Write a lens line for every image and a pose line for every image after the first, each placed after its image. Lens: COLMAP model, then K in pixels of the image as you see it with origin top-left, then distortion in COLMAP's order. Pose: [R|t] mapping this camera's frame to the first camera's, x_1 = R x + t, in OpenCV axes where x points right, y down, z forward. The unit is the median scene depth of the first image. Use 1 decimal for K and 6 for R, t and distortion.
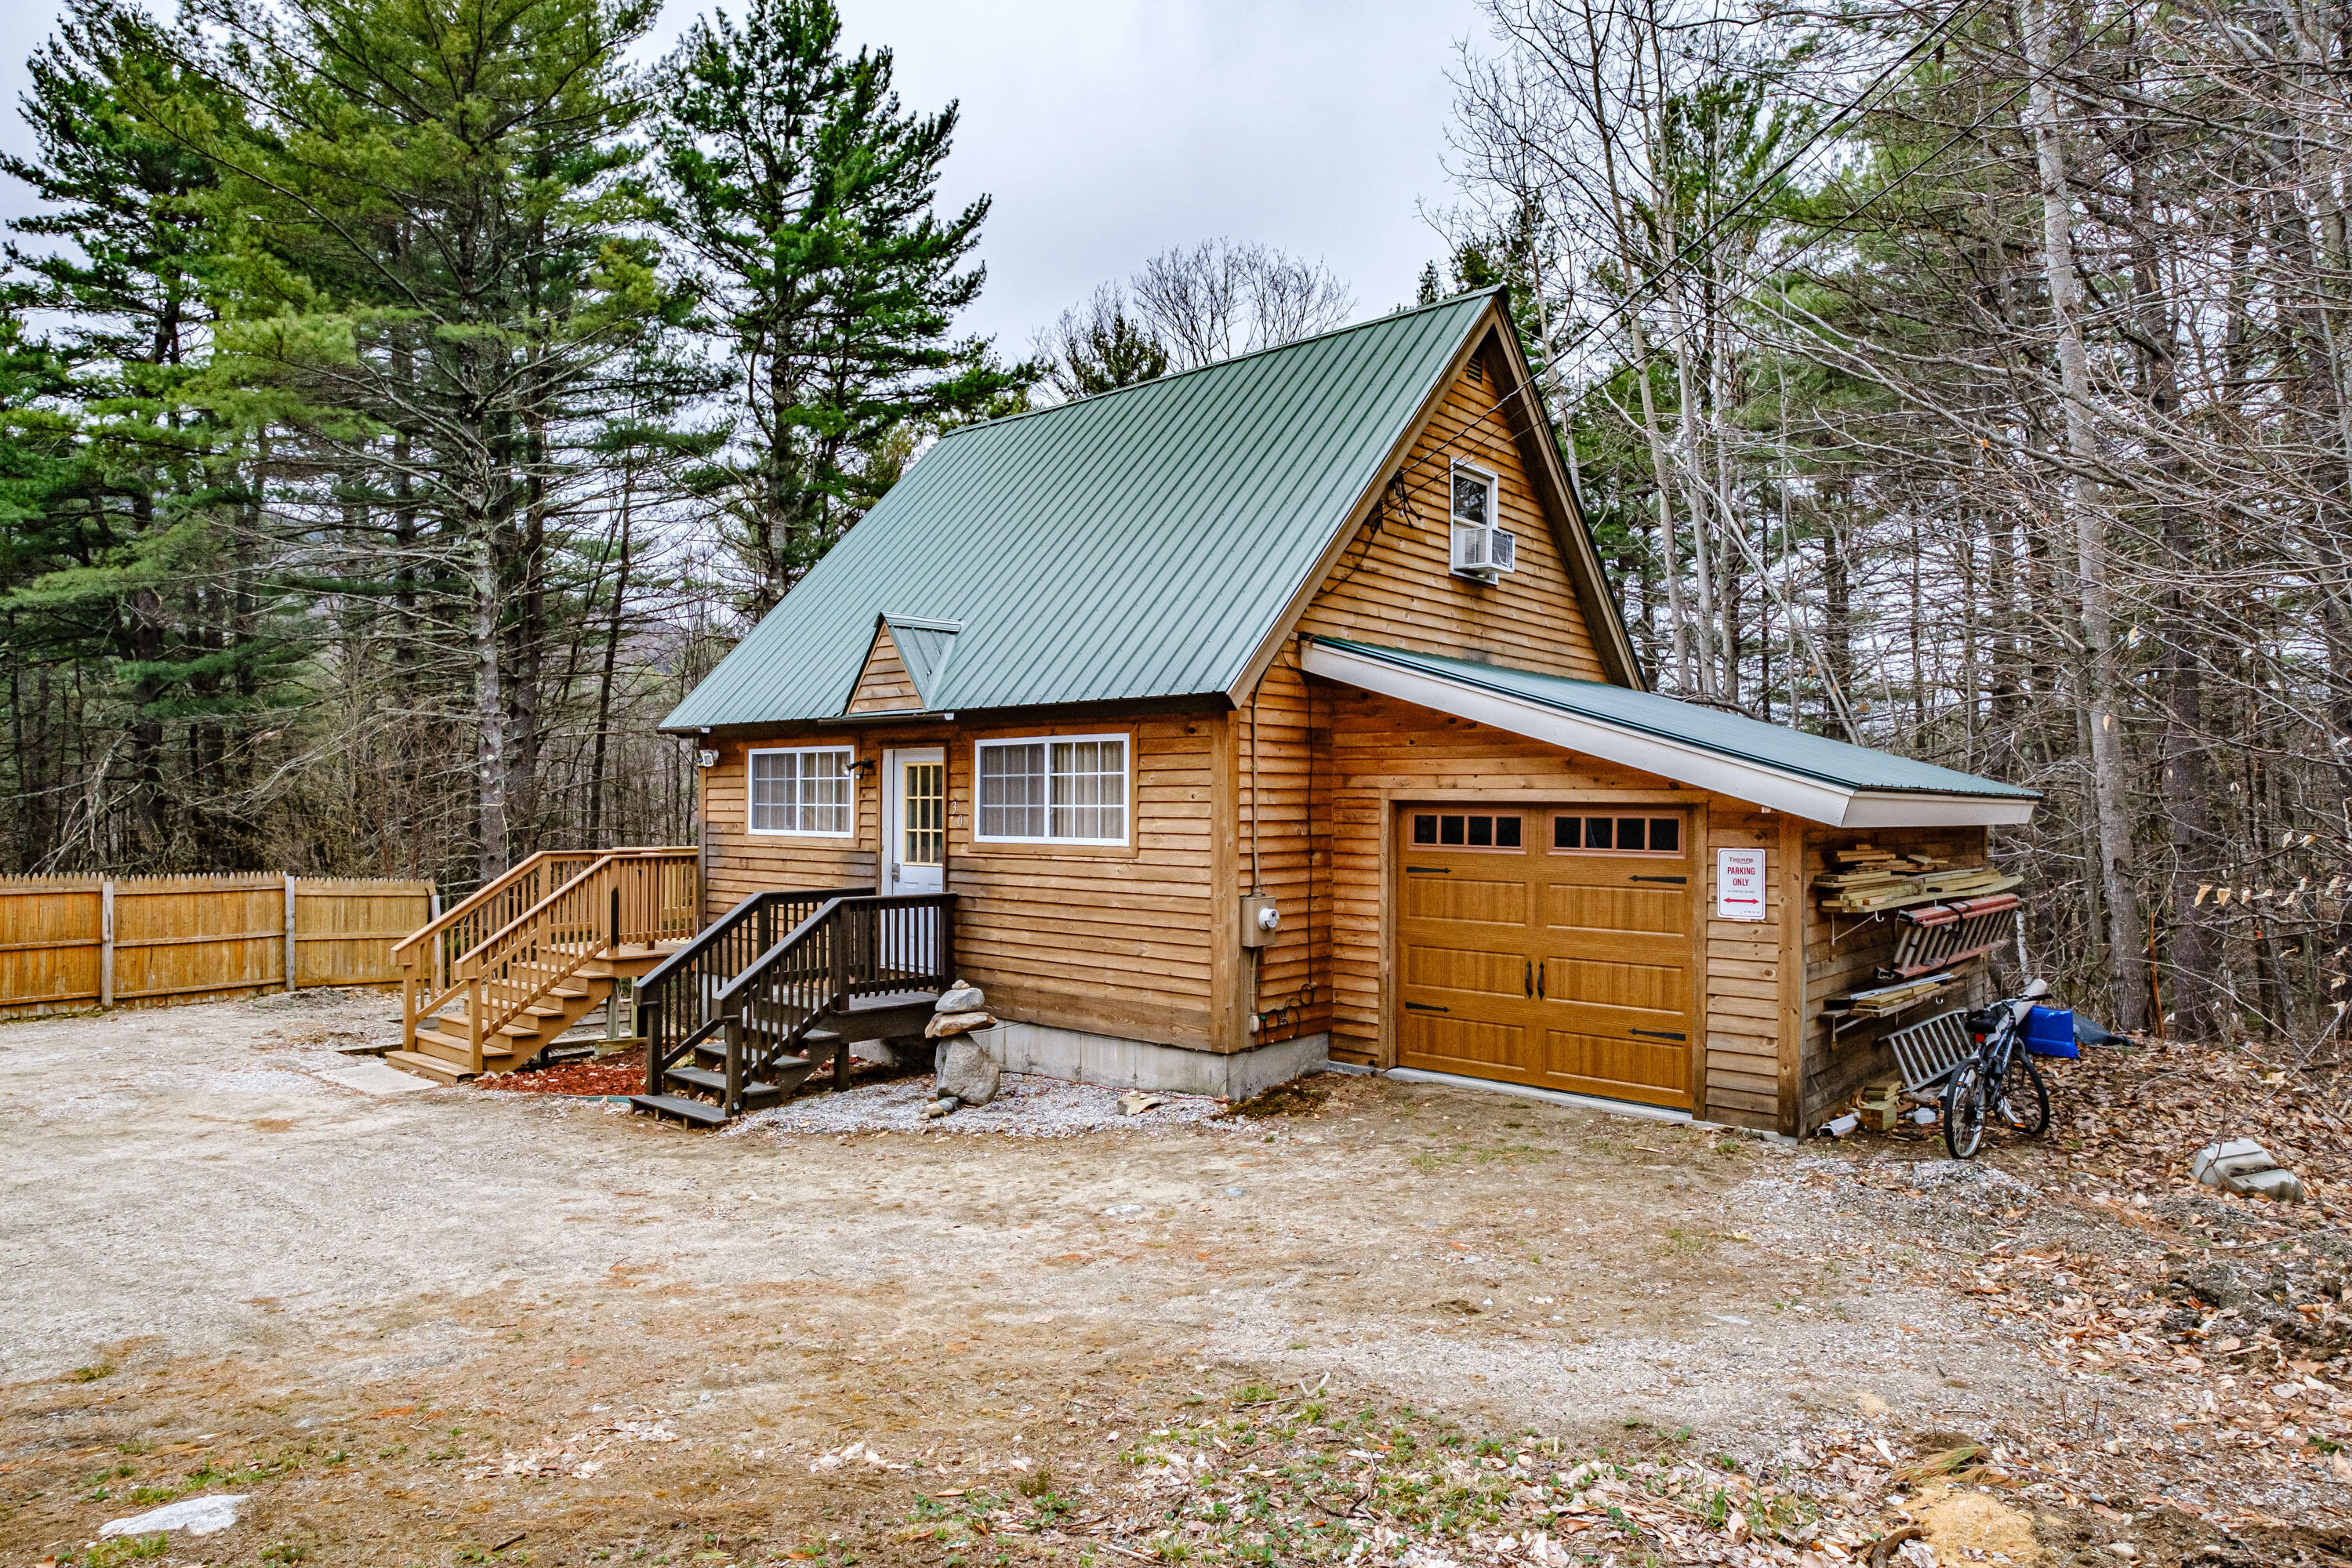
lens RADIAL K [[1426.3, 0, 1164.3], [0, 1426.3, 801.0], [0, 0, 1]] dist [-0.006368, 0.000535]
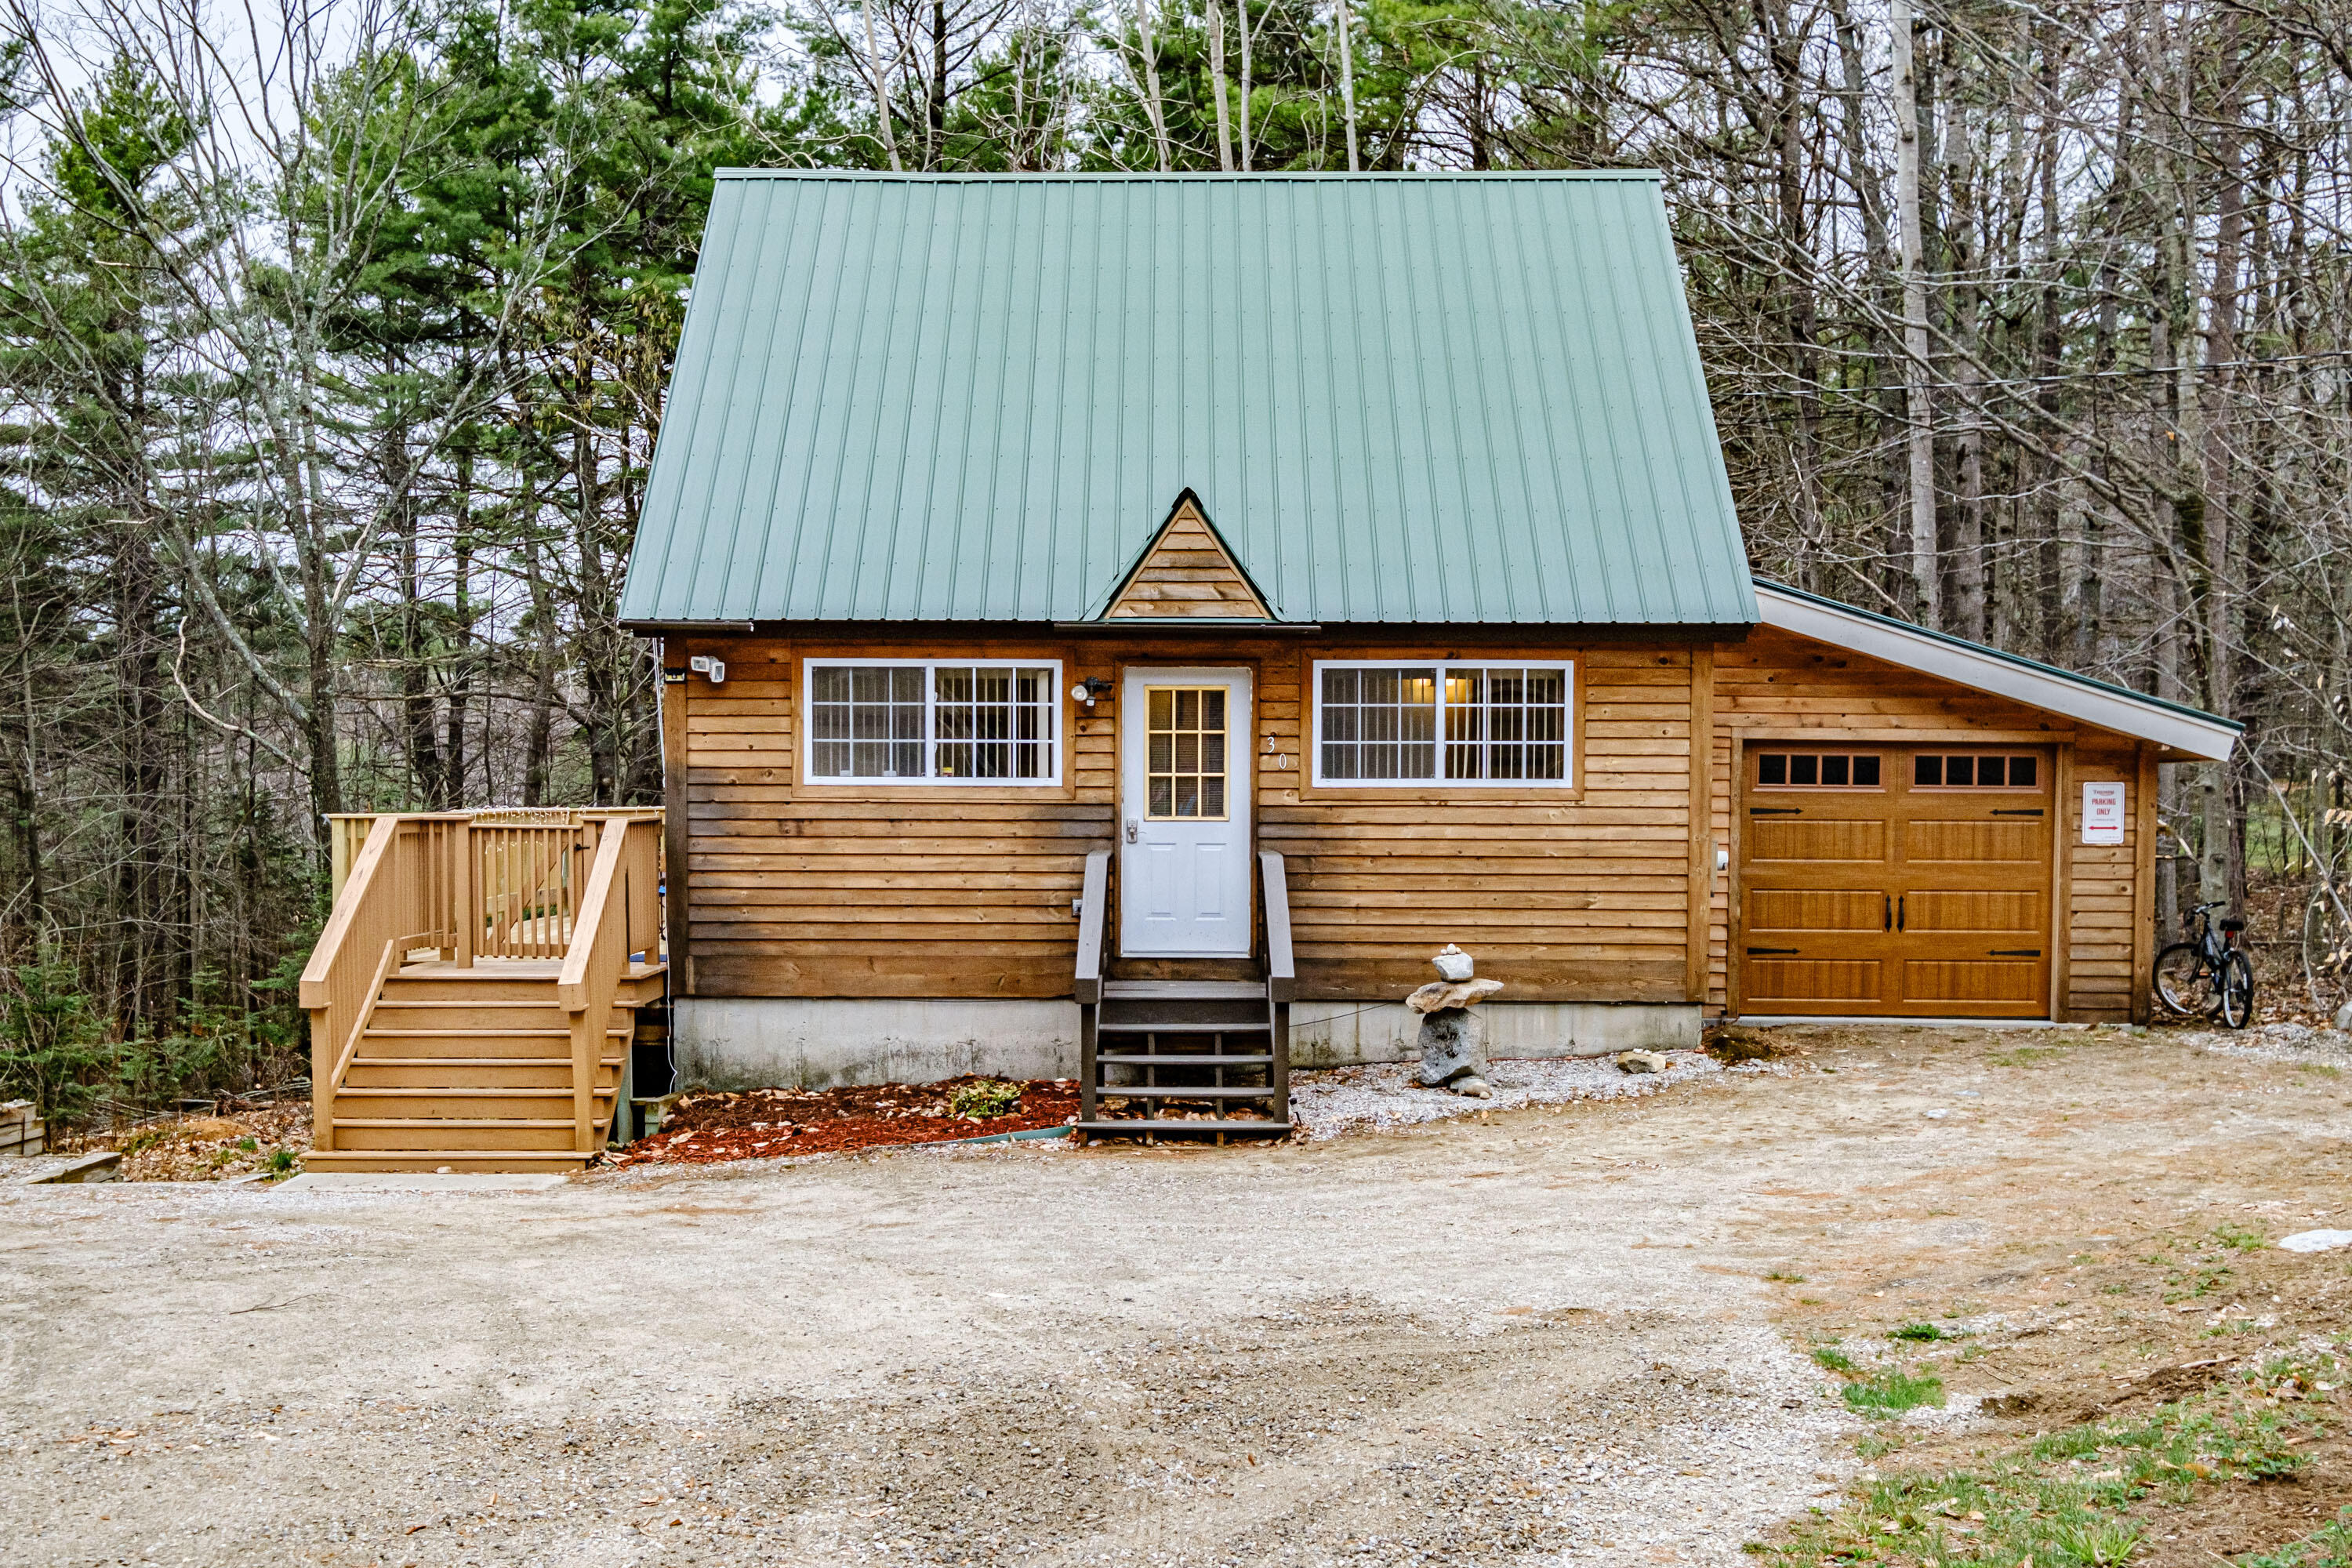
lens RADIAL K [[2506.2, 0, 1126.5], [0, 2506.2, 971.1], [0, 0, 1]] dist [-0.014529, 0.000000]
pose [[0.756267, -0.048831, 0.652438, -1.231757], [-0.001063, 0.997118, 0.075861, 0.026978], [-0.654262, -0.058065, 0.754035, -0.009850]]
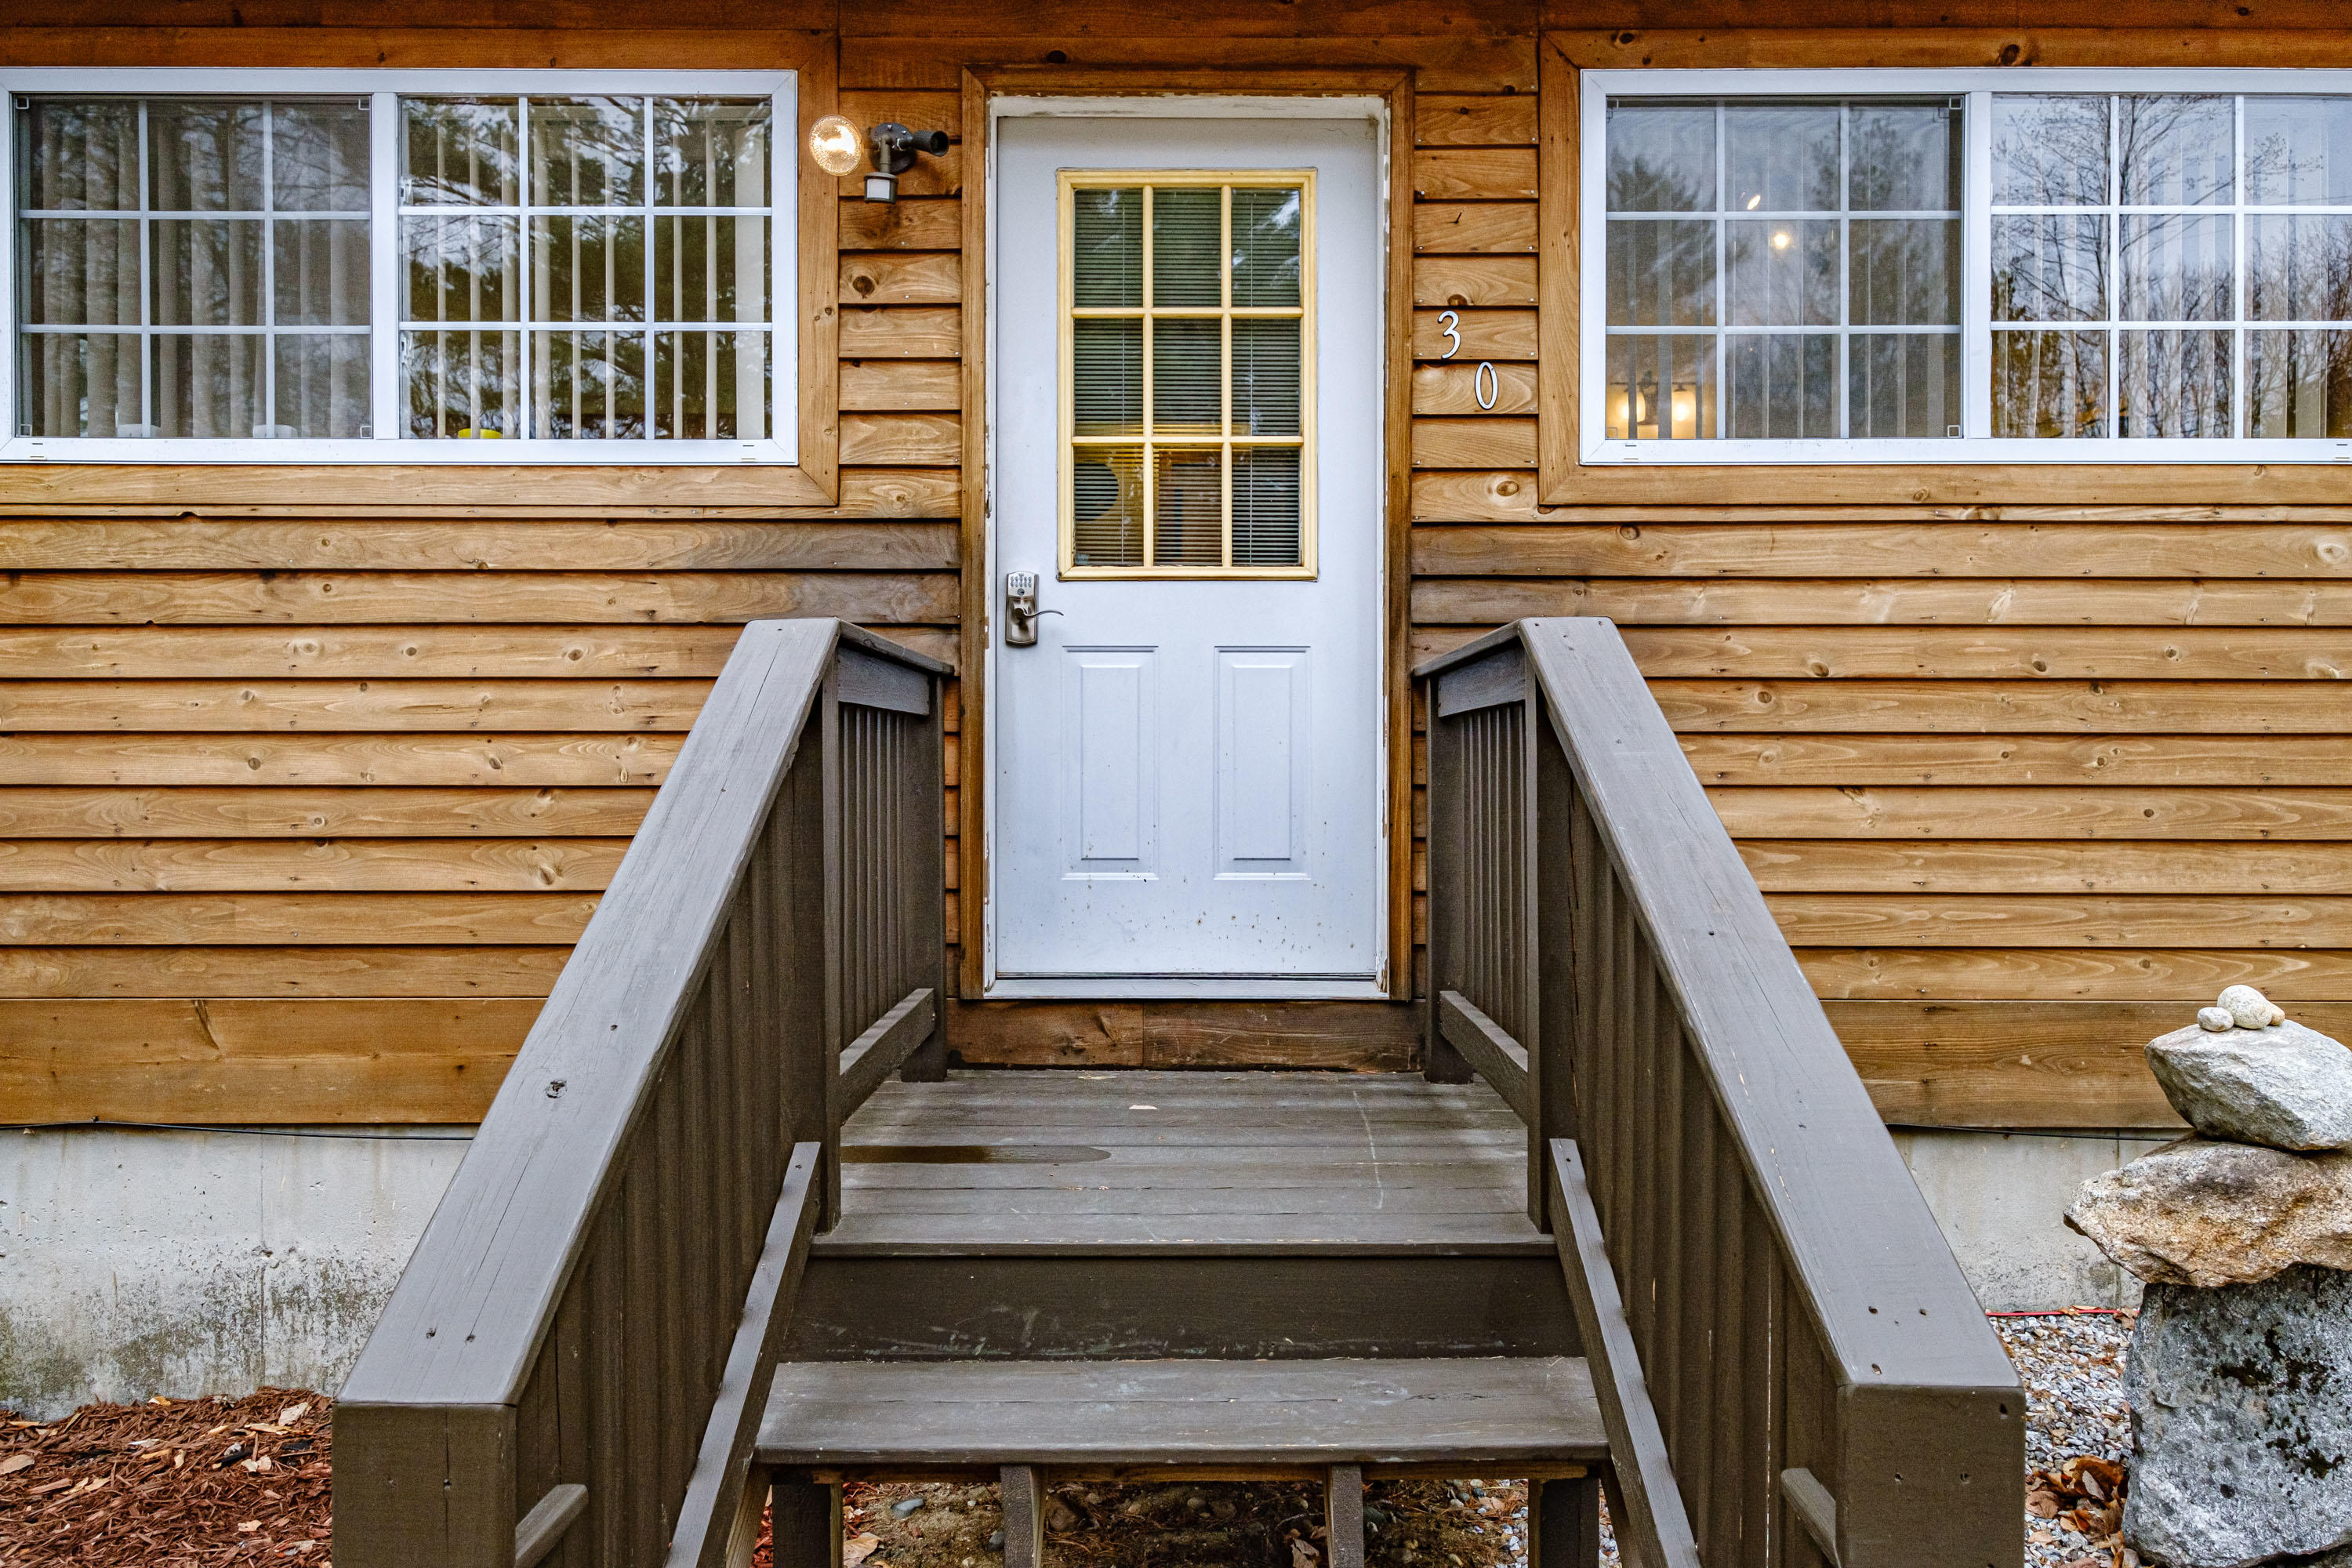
lens RADIAL K [[1746.5, 0, 1166.9], [0, 1746.5, 777.4], [0, 0, 1]] dist [0.002742, 0.003210]
pose [[0.745040, -0.014431, 0.666863, -0.431074], [0.002039, 0.999811, 0.019357, 0.085329], [-0.667016, -0.013062, 0.744929, 0.874570]]
